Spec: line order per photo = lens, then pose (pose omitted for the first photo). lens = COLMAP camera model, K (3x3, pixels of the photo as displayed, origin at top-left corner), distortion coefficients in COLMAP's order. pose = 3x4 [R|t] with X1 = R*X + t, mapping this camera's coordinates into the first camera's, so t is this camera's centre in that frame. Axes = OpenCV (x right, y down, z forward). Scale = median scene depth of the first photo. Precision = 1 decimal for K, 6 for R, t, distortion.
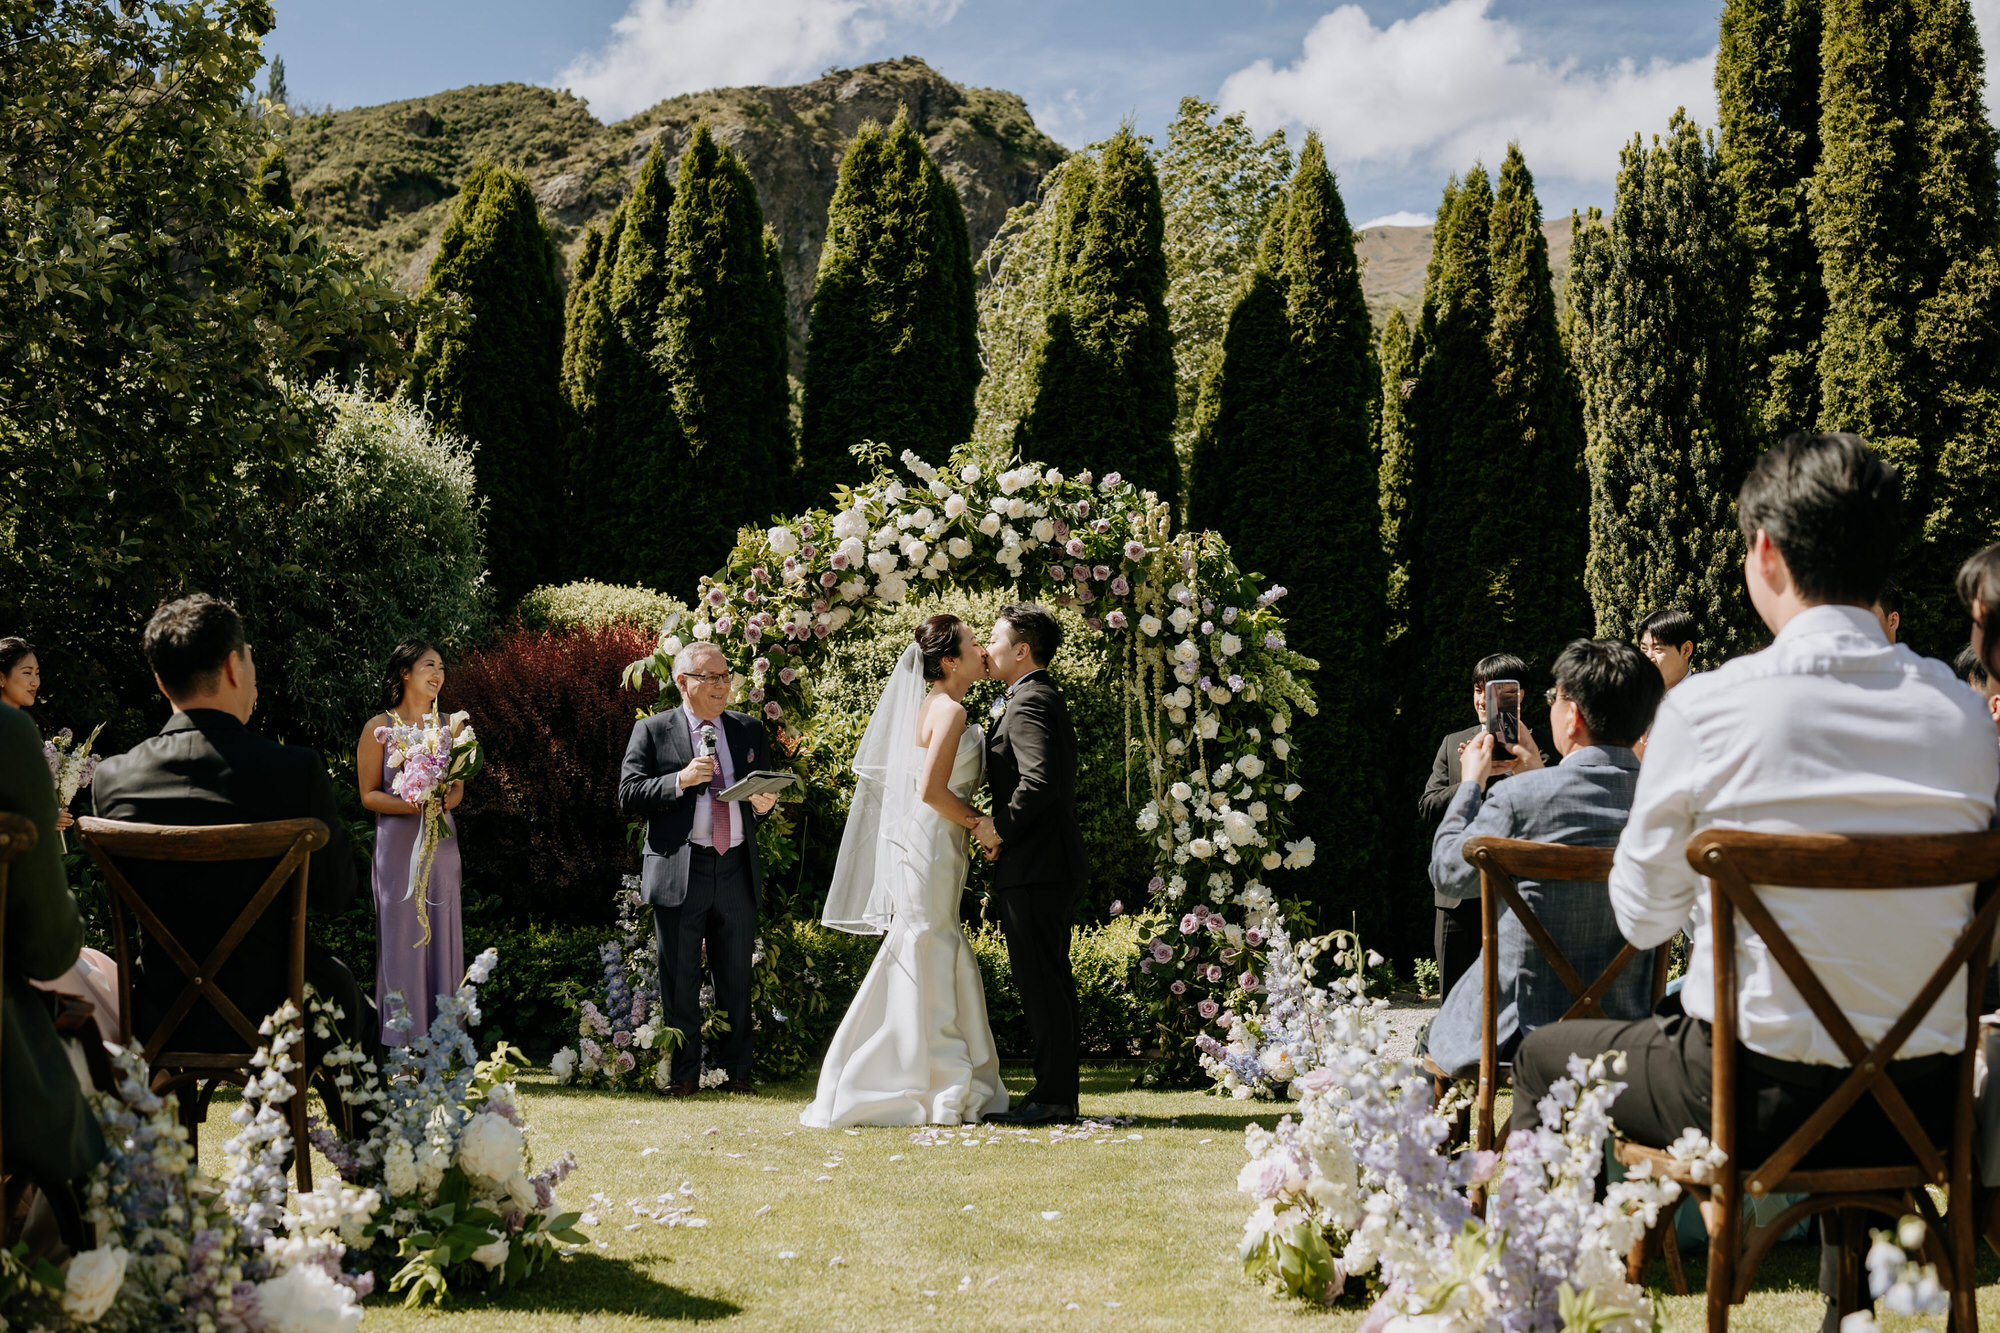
lens RADIAL K [[2156.7, 0, 1000.0], [0, 2156.7, 666.5], [0, 0, 1]] dist [-0.184832, 0.002750]
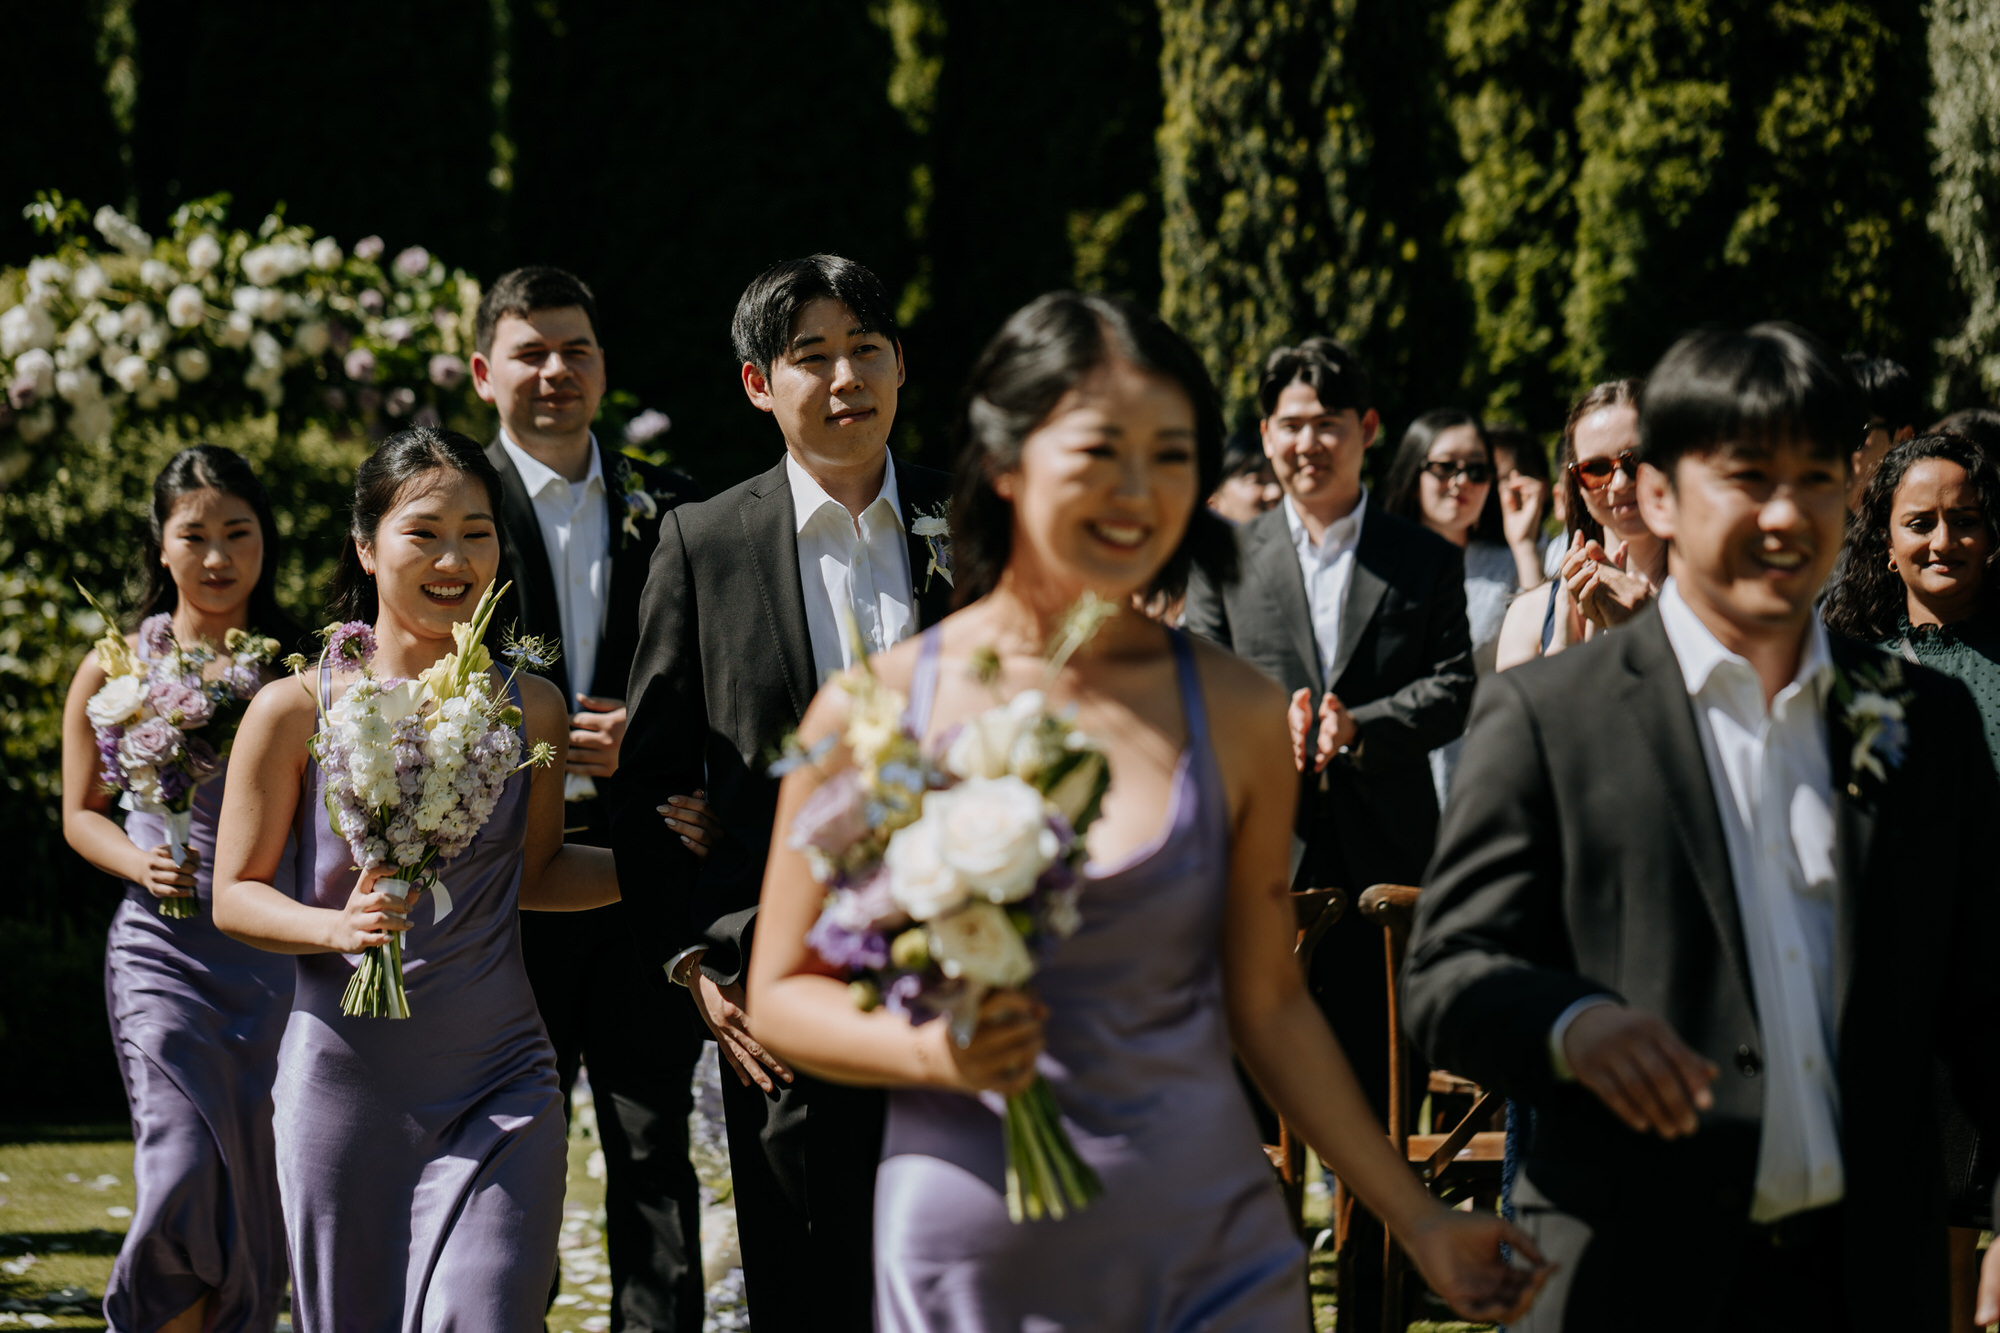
lens RADIAL K [[6470.1, 0, 895.3], [0, 6470.1, 726.8], [0, 0, 1]] dist [0.148872, 1.323123]
pose [[0.989121, -0.019131, 0.145855, -0.085759], [0.003848, 0.994533, 0.104352, -0.132143], [-0.147054, -0.102655, 0.983787, -0.918441]]
